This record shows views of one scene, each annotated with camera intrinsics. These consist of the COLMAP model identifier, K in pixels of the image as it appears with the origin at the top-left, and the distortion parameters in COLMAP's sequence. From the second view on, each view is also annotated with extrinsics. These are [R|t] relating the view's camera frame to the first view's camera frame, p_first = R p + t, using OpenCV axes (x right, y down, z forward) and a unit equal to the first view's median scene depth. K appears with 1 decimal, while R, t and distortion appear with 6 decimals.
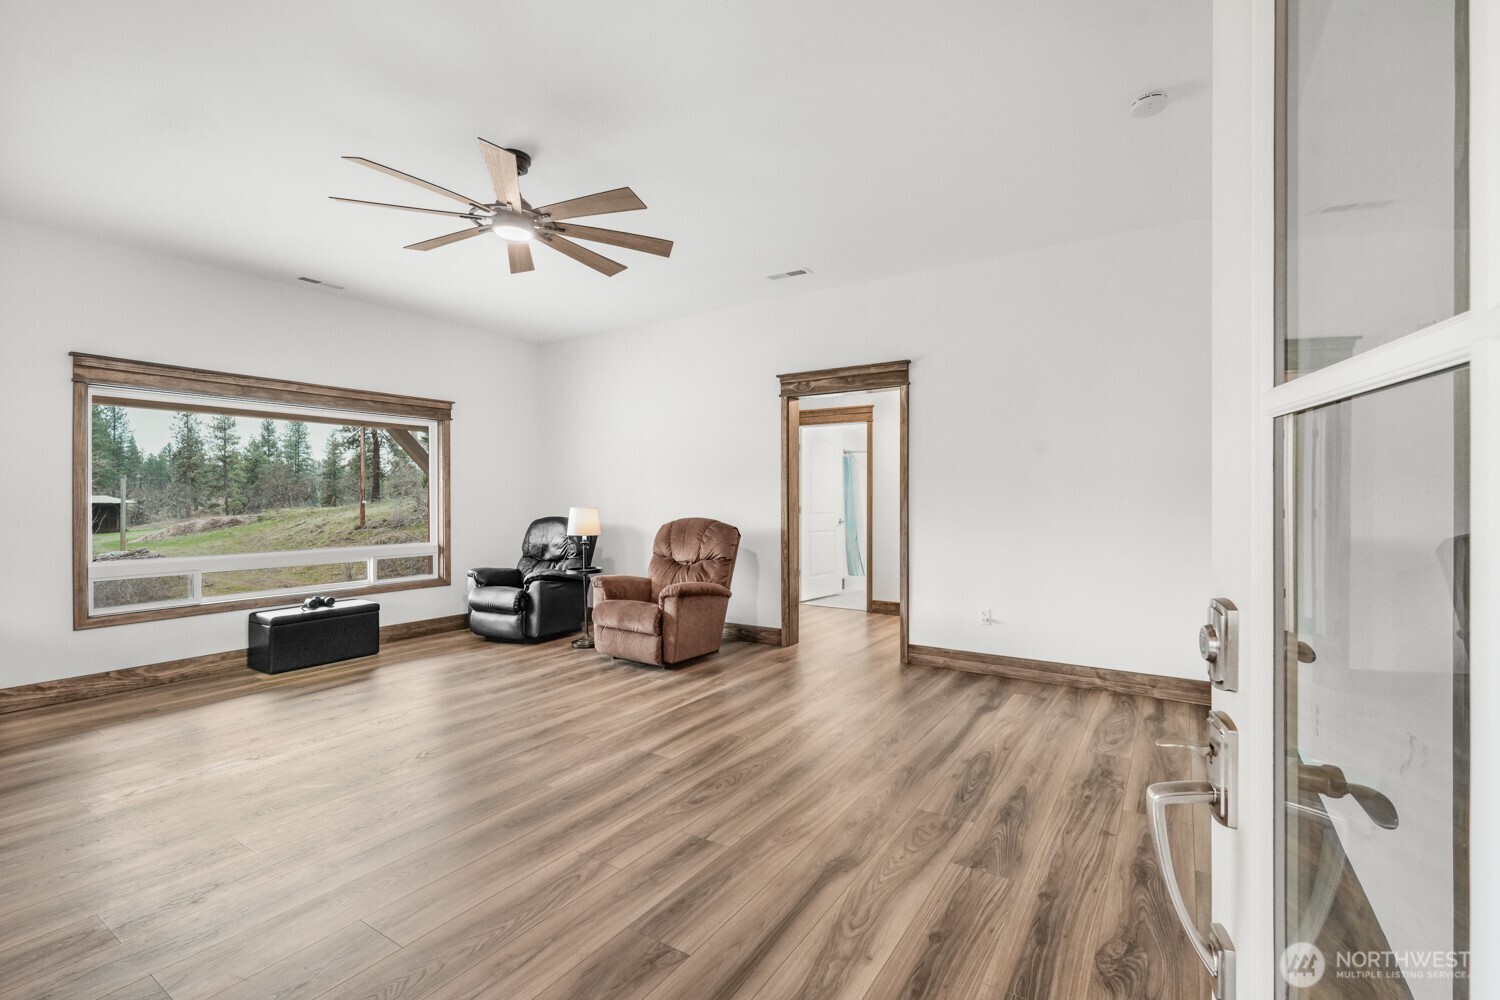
lens RADIAL K [[660.9, 0, 750.0], [0, 660.9, 500.0], [0, 0, 1]] dist [0.001409, 0.000425]
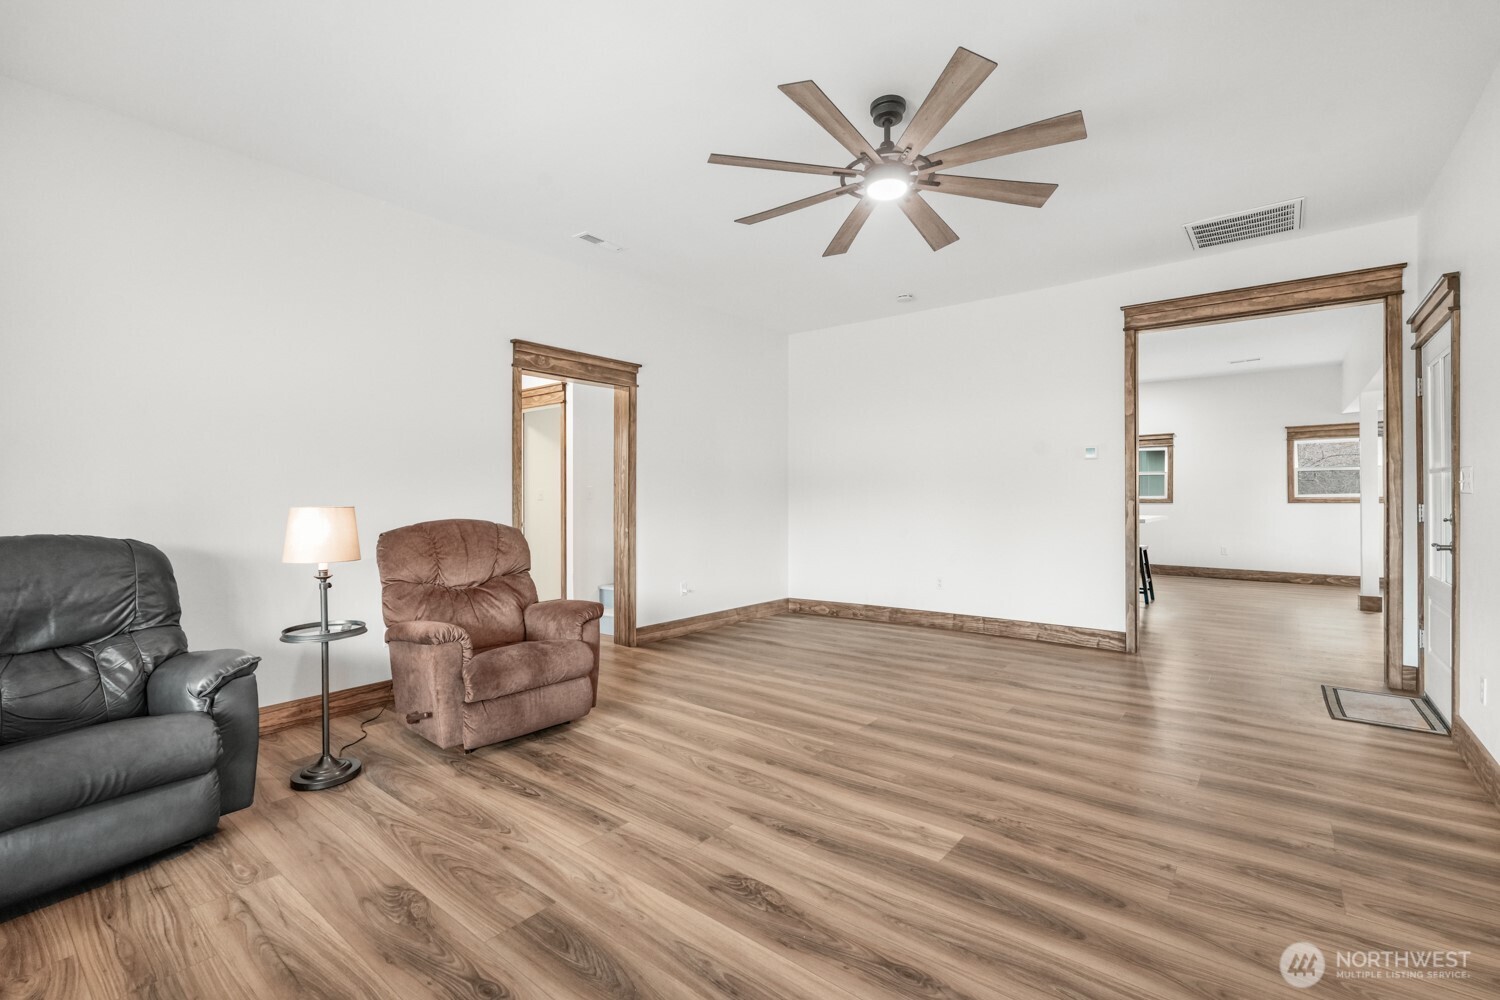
lens RADIAL K [[664.9, 0, 752.2], [0, 664.9, 496.1], [0, 0, 1]] dist [0.000548, 0.000458]
pose [[0.097218, 0.004670, 0.995252, -0.834629], [0.005712, 0.999970, -0.005250, 0.009335], [-0.995247, 0.006195, 0.097188, 0.720387]]
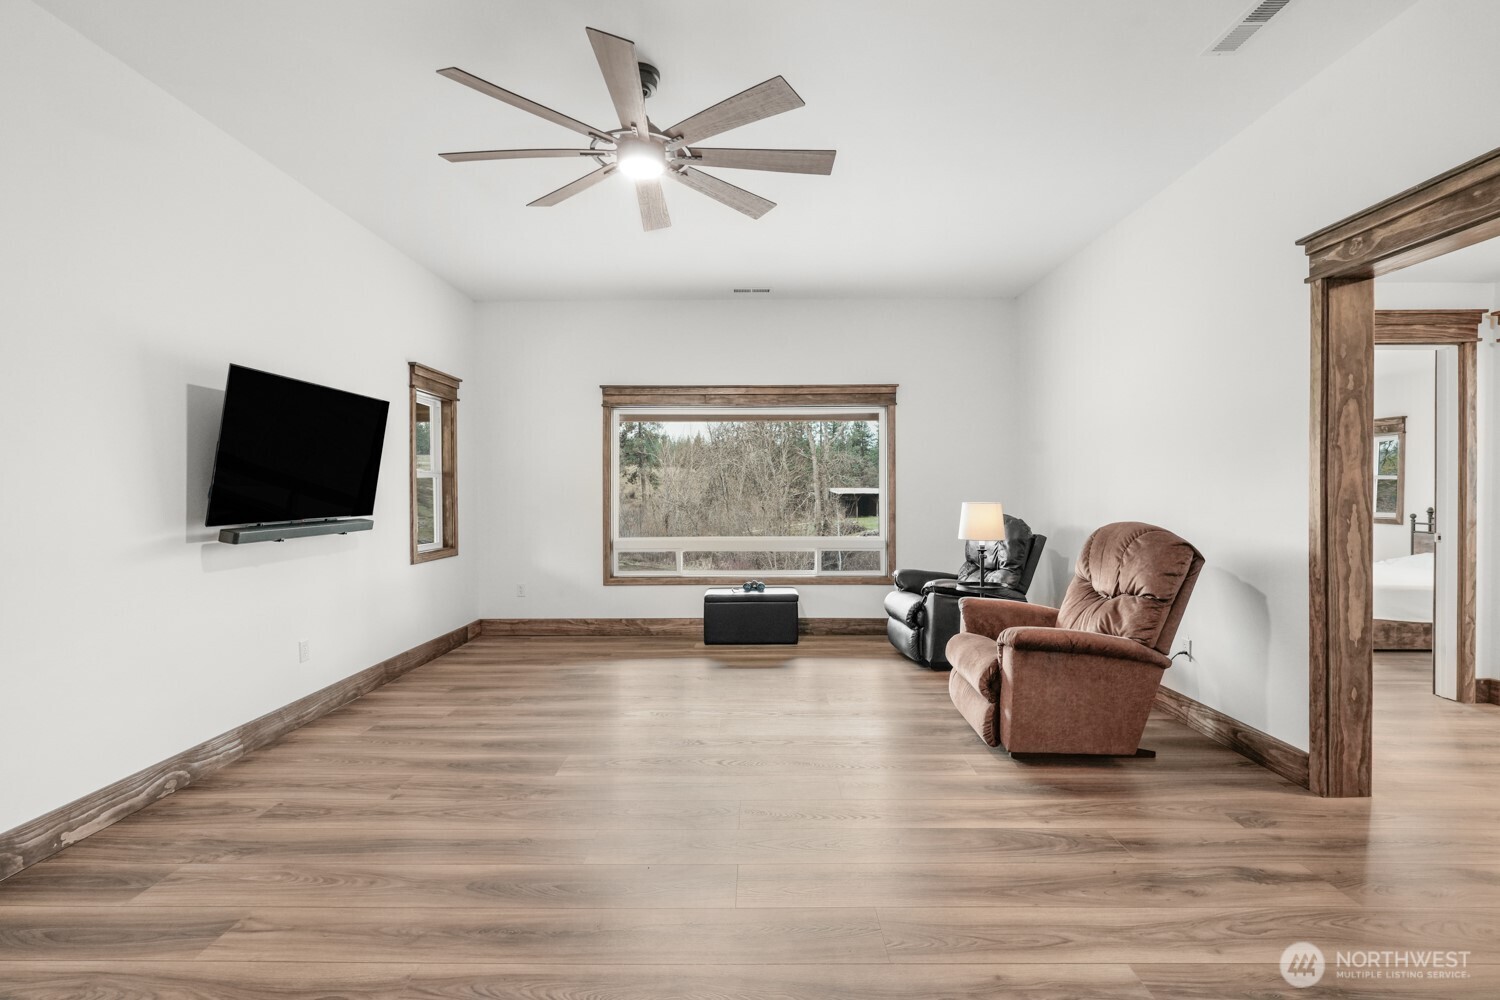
lens RADIAL K [[658.3, 0, 750.9], [0, 658.3, 498.5], [0, 0, 1]] dist [-0.000081, 0.000507]
pose [[0.538085, 0.010191, -0.842829, 0.269640], [-0.001191, 0.999935, 0.011330, -0.001379], [0.842890, -0.005093, 0.538062, 0.442841]]
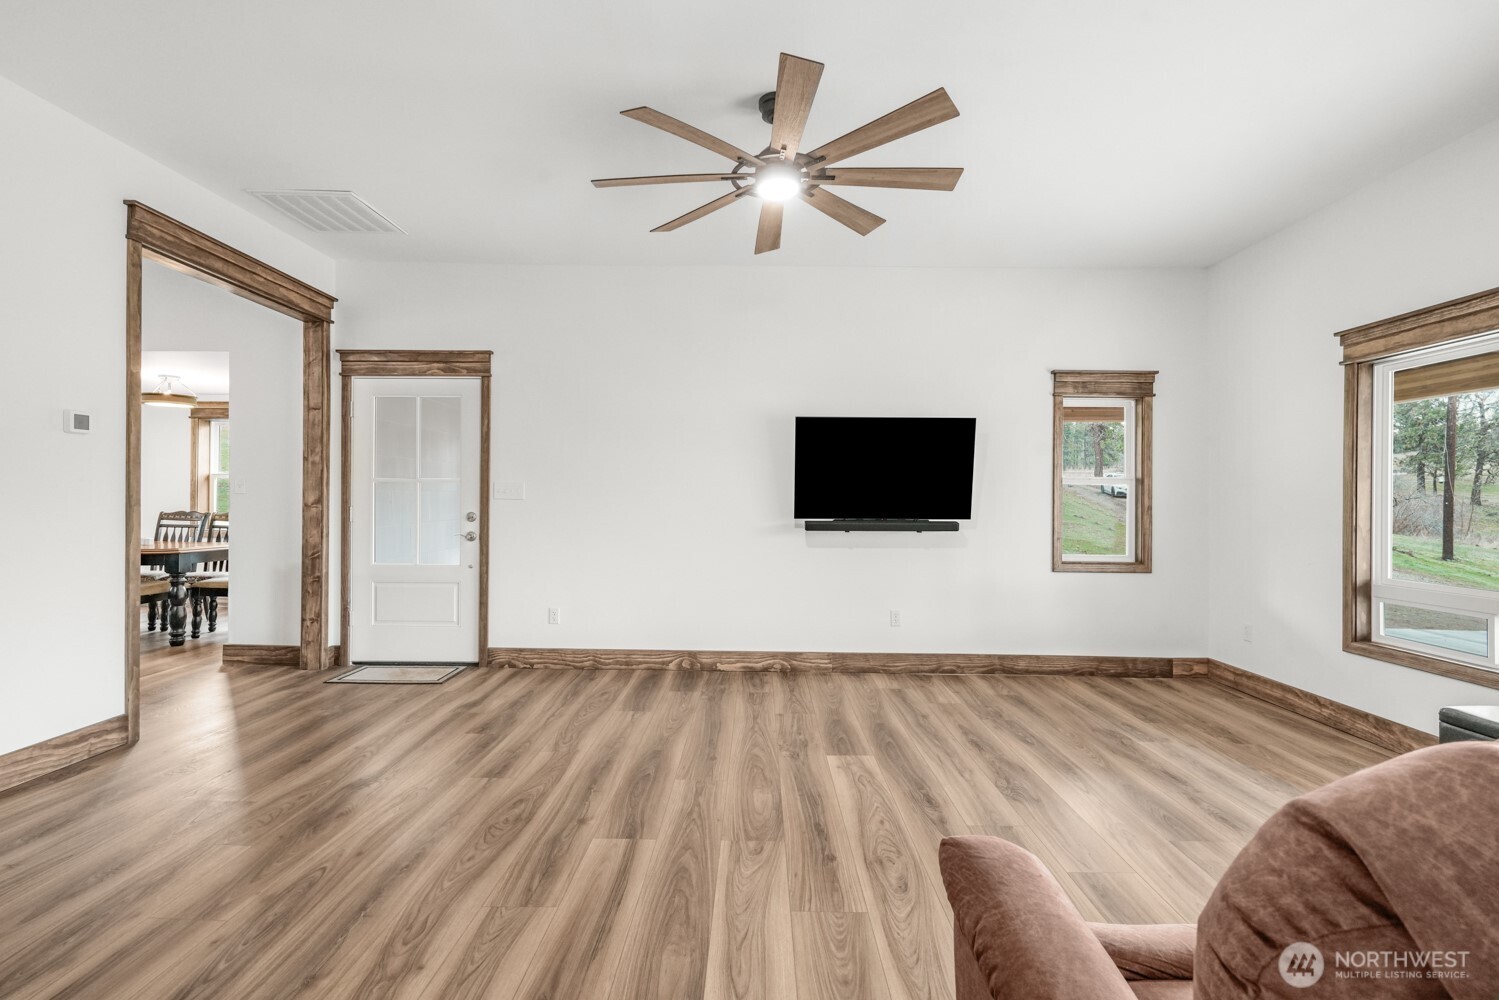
lens RADIAL K [[664.4, 0, 751.7], [0, 664.4, 496.1], [0, 0, 1]] dist [0.000548, 0.000458]
pose [[-0.842693, -0.007952, -0.538336, 0.091937], [-0.007769, 0.999966, -0.002609, 0.001721], [0.538339, 0.001984, -0.842726, 1.131598]]
